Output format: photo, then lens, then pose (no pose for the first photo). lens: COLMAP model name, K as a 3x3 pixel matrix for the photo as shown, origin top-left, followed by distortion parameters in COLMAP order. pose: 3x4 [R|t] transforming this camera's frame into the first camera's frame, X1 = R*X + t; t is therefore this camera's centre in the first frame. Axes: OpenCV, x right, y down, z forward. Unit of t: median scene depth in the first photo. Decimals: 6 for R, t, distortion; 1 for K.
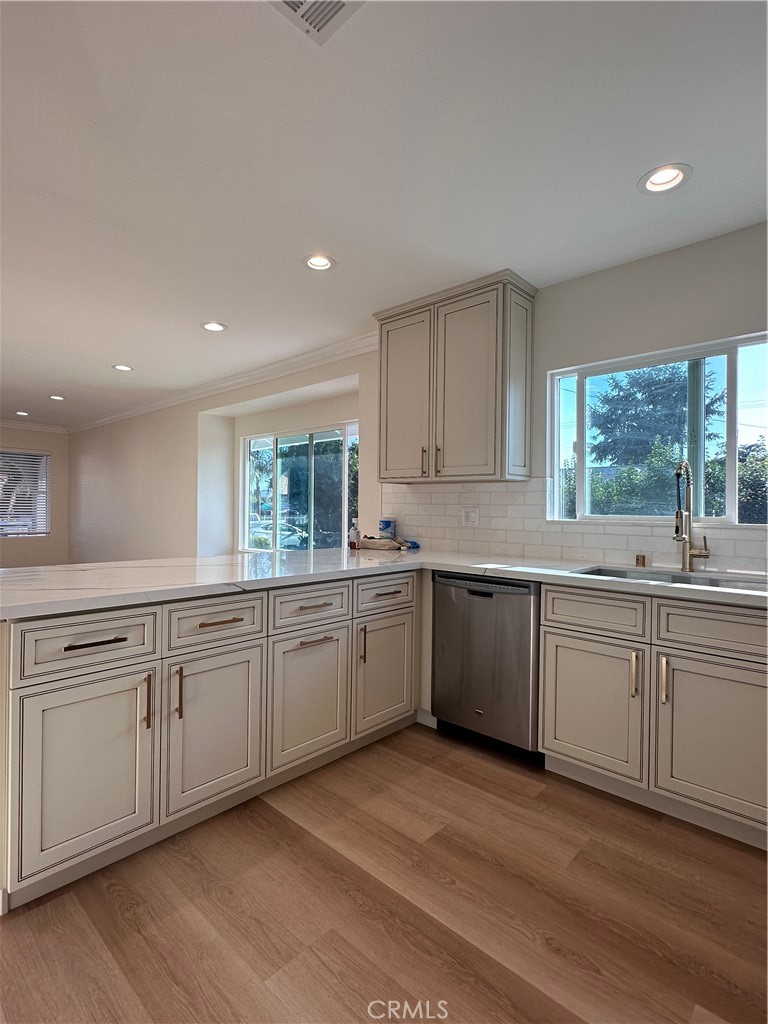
lens RADIAL K [[507.6, 0, 384.2], [0, 507.6, 509.3], [0, 0, 1]] dist [-0.003234, -0.001037]
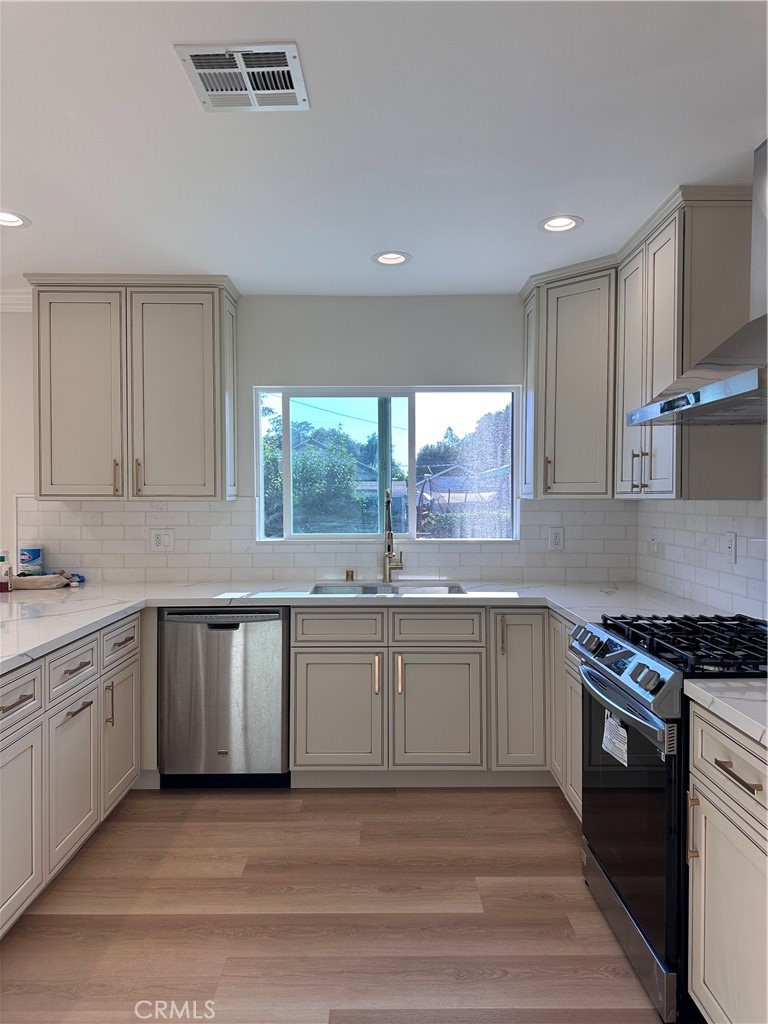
lens RADIAL K [[723.2, 0, 377.6], [0, 723.2, 506.1], [0, 0, 1]] dist [0.046021, -0.049909]
pose [[0.736004, -0.022941, 0.676589, -0.556199], [0.013831, 0.999727, 0.018853, -0.086400], [-0.676836, -0.004518, 0.736120, -0.208003]]
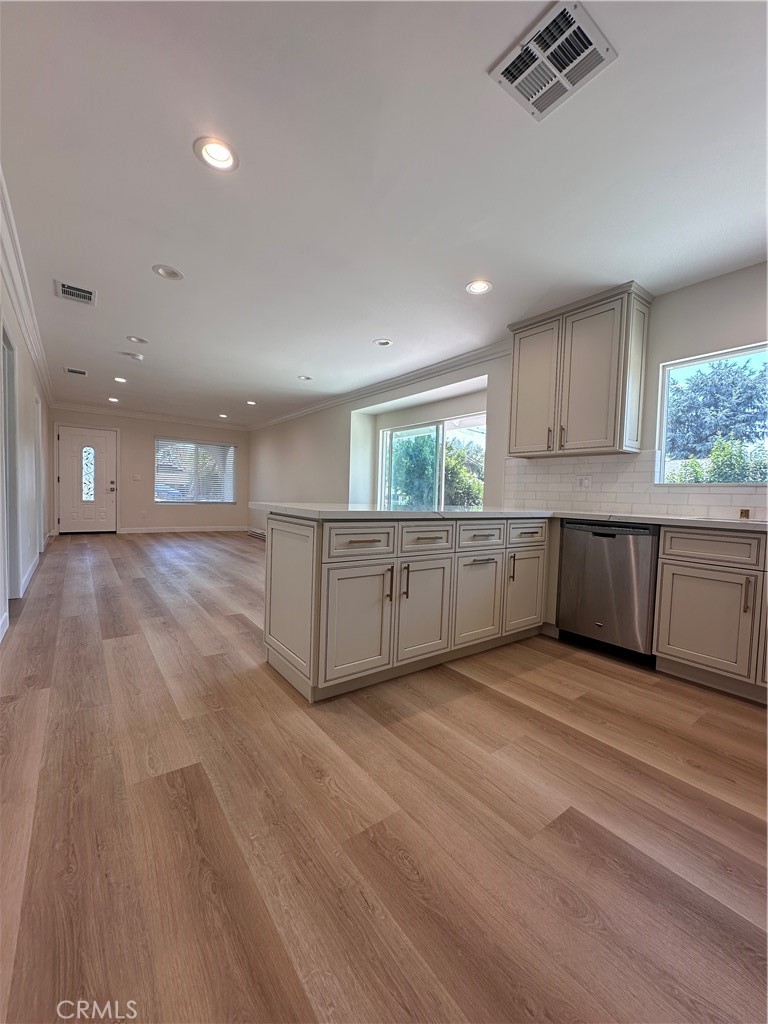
lens RADIAL K [[407.3, 0, 384.1], [0, 407.3, 512.4], [0, 0, 1]] dist [-0.001167, -0.000467]
pose [[0.983096, 0.026480, -0.181167, -0.195841], [-0.019998, 0.999096, 0.037515, 0.087067], [0.181997, -0.033258, 0.982737, -0.144762]]
